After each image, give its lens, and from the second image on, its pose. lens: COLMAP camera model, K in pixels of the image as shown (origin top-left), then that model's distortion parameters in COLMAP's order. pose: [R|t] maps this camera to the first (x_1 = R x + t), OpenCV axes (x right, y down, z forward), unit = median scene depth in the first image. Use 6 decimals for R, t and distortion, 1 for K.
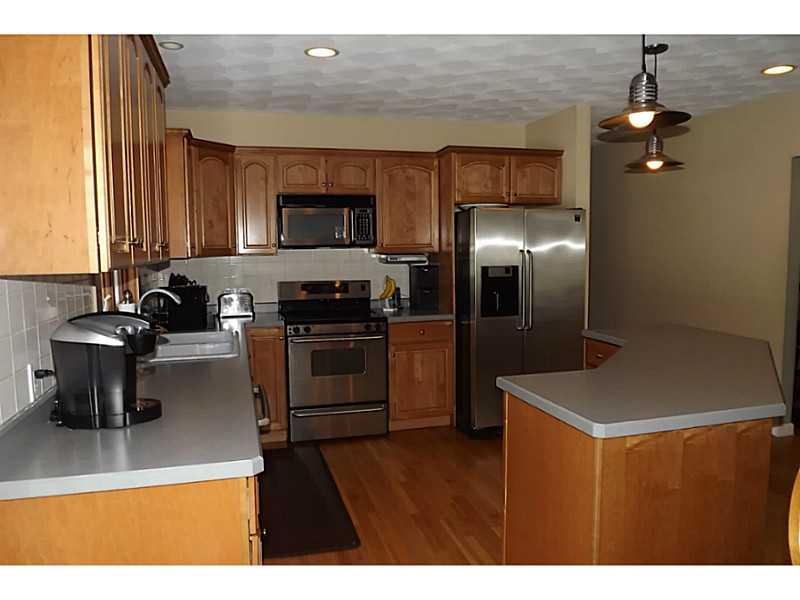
lens RADIAL K [[603.6, 0, 410.8], [0, 603.6, 298.2], [0, 0, 1]] dist [-0.010423, -0.007625]
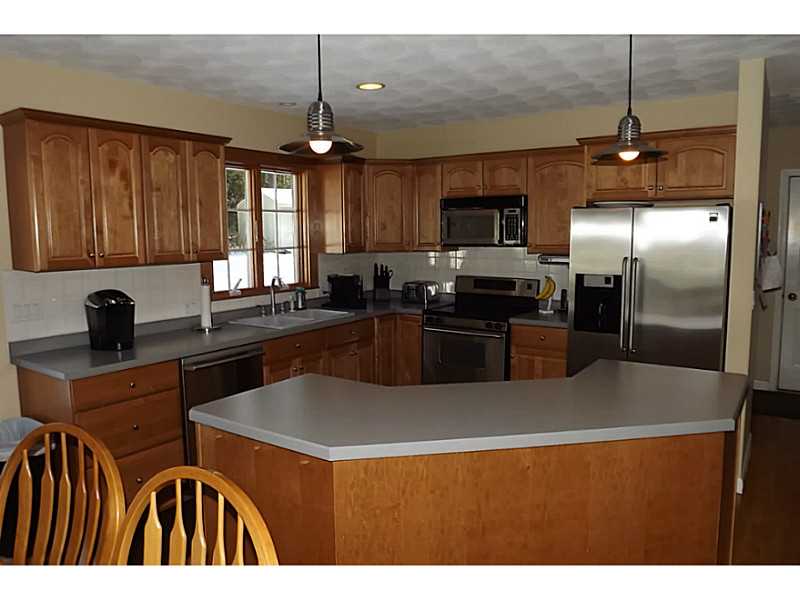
lens RADIAL K [[603.6, 0, 410.8], [0, 603.6, 298.2], [0, 0, 1]] dist [-0.010423, -0.007625]
pose [[0.649305, 0.091044, -0.755059, 0.600374], [-0.062126, 0.995840, 0.066653, -0.057313], [0.757986, 0.003631, 0.652261, 0.214503]]
